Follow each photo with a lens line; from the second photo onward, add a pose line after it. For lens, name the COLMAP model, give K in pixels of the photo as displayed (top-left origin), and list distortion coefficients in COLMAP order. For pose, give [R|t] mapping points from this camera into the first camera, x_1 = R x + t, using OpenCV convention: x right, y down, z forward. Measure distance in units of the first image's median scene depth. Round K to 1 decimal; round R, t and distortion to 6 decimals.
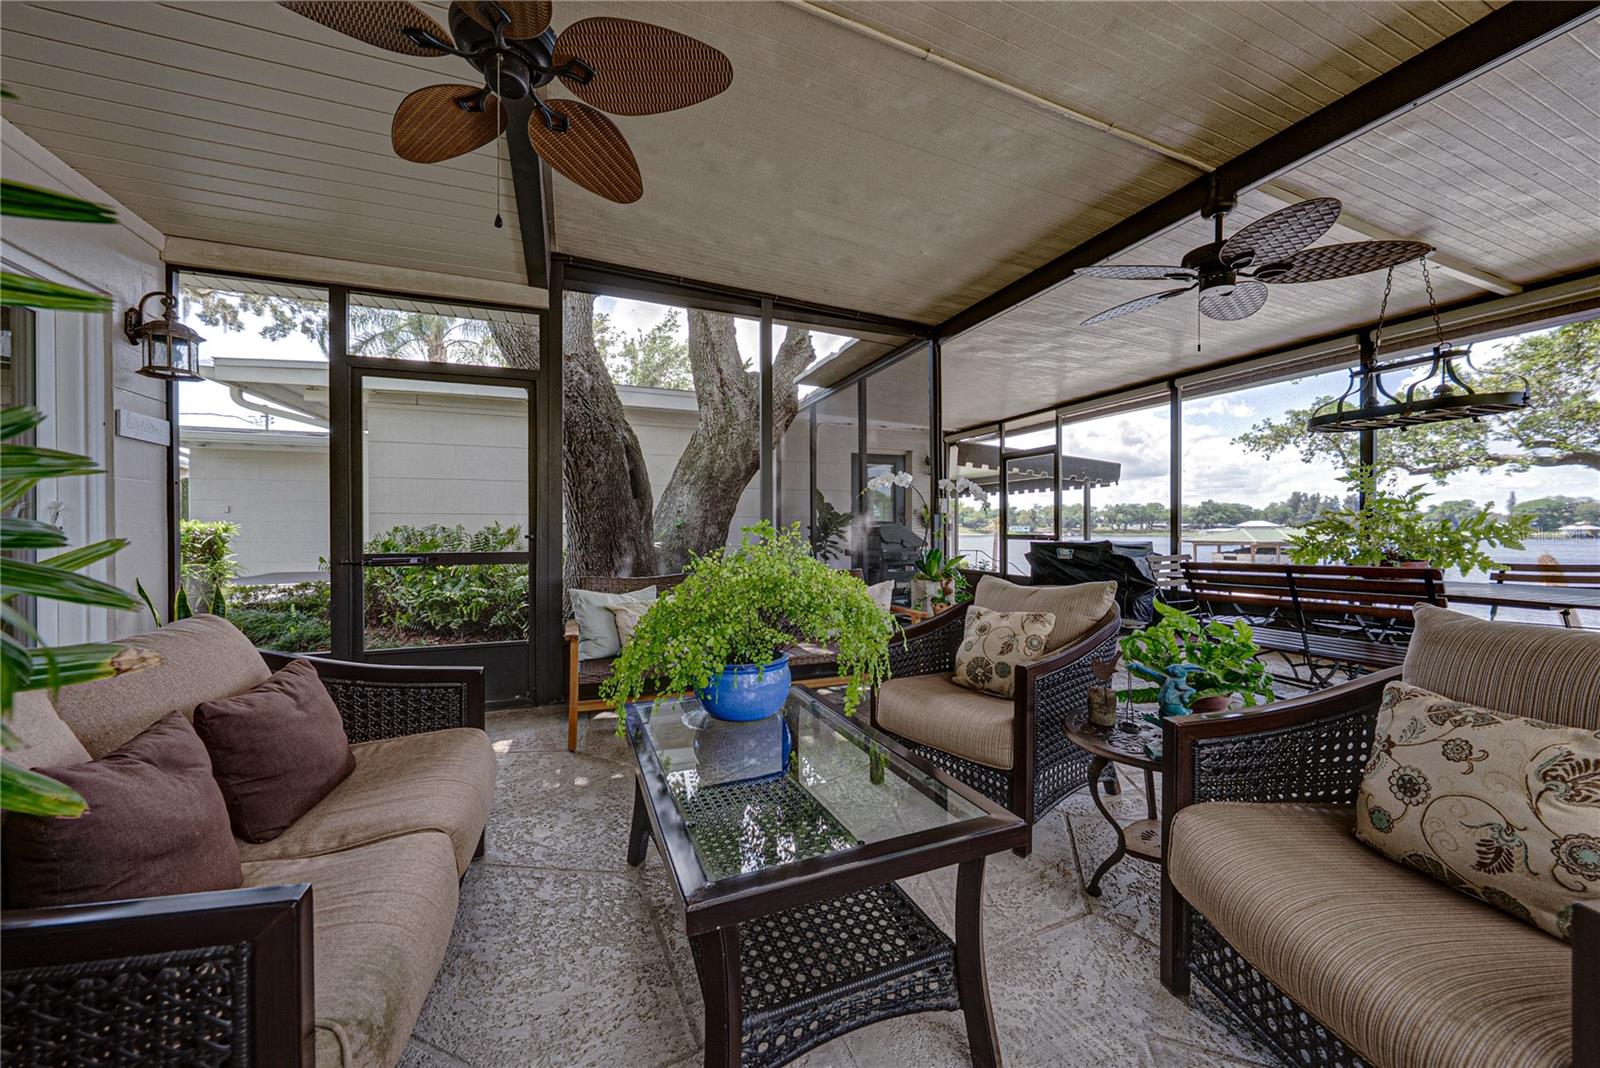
lens RADIAL K [[600.1, 0, 800.0], [0, 600.1, 534.0], [0, 0, 1]] dist [0.000607, 0.000046]
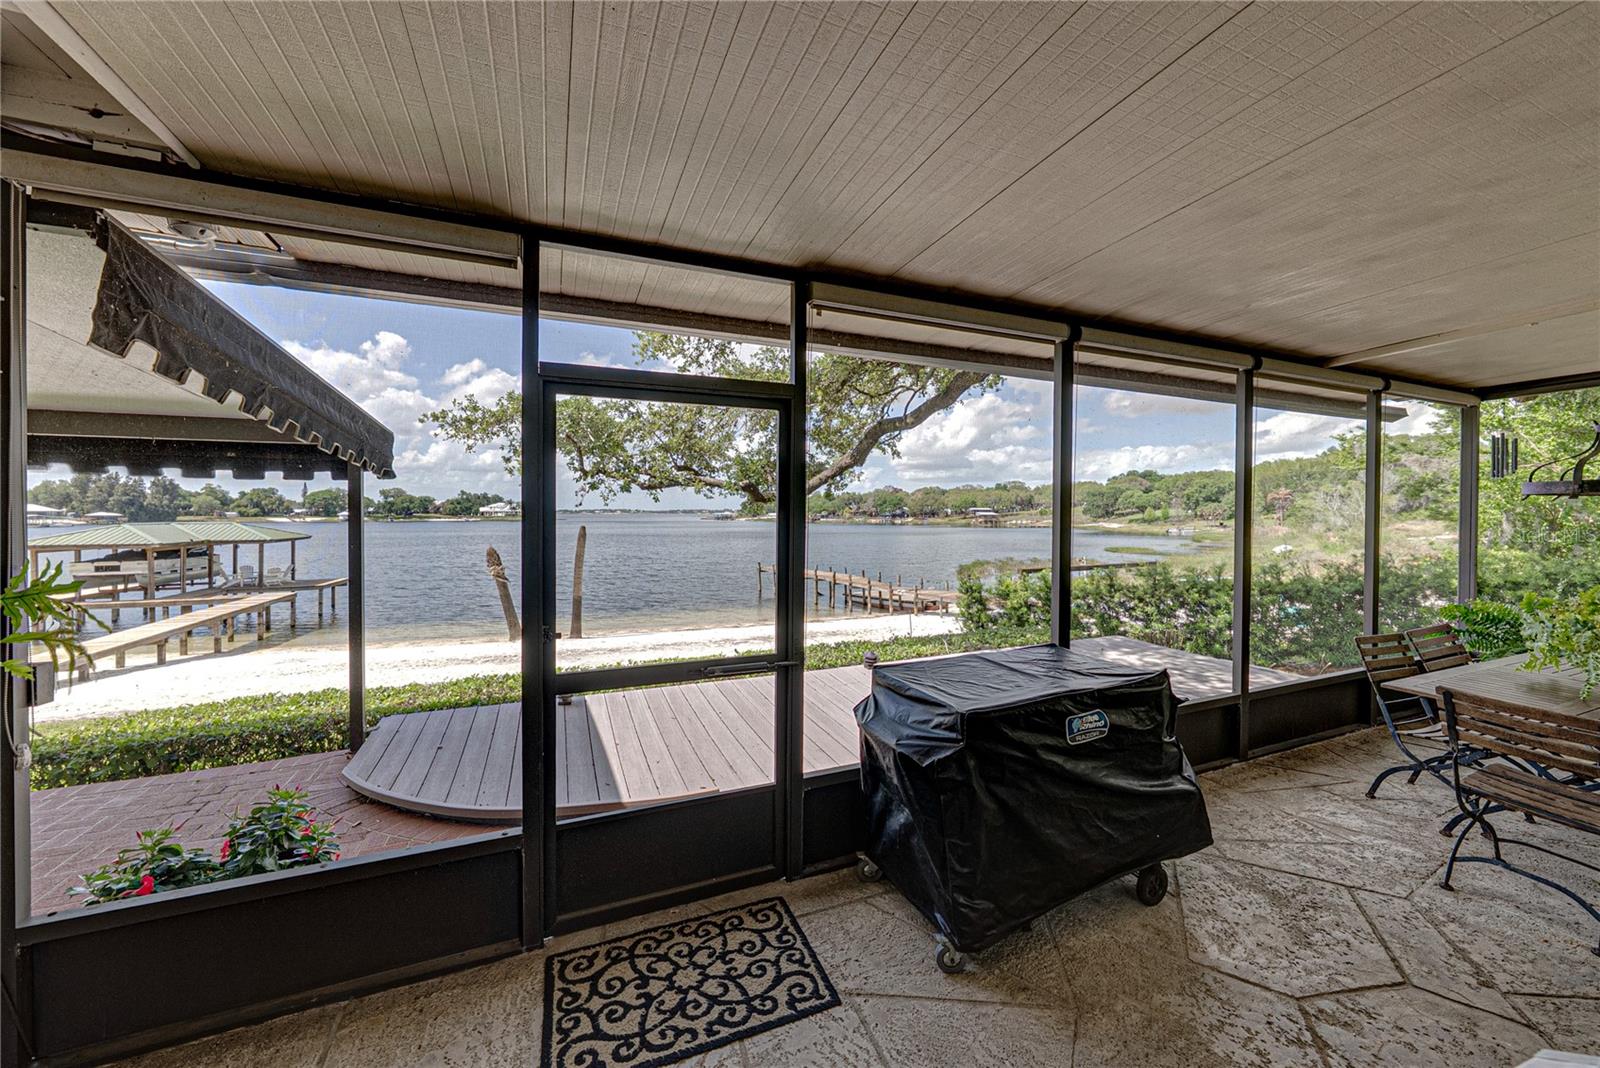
lens RADIAL K [[600.1, 0, 800.0], [0, 600.1, 534.0], [0, 0, 1]] dist [0.000607, 0.000046]
pose [[-0.026066, -0.036326, 0.999000, 0.020976], [0.007788, 0.999302, 0.036540, -0.018875], [-0.999630, 0.008733, -0.025765, 0.244643]]
